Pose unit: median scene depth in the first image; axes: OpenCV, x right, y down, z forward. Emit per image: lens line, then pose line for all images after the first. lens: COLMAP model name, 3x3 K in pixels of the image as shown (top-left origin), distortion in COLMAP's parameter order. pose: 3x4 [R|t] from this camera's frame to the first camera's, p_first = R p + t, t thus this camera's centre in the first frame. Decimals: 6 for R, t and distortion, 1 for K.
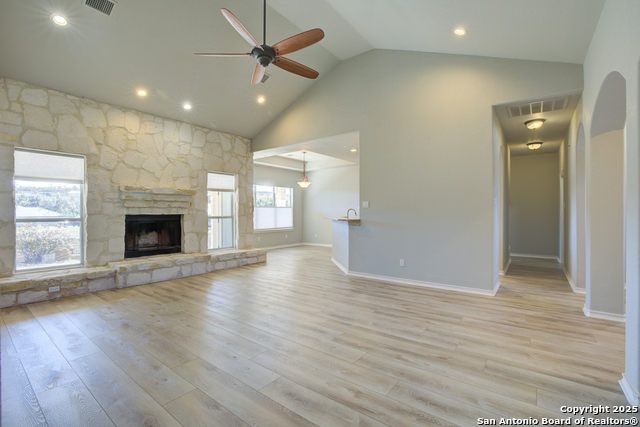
lens RADIAL K [[282.3, 0, 332.0], [0, 282.3, 212.1], [0, 0, 1]] dist [-0.040080, 0.011385]
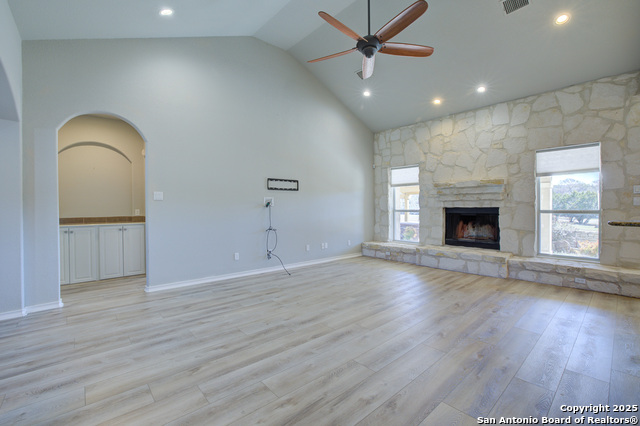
lens RADIAL K [[282.3, 0, 310.6], [0, 282.3, 207.2], [0, 0, 1]] dist [-0.040080, 0.011385]
pose [[-0.235708, 0.003013, -0.971819, 0.529144], [0.005608, 0.999983, 0.001740, 0.003126], [0.971808, -0.005040, -0.235721, 0.709944]]
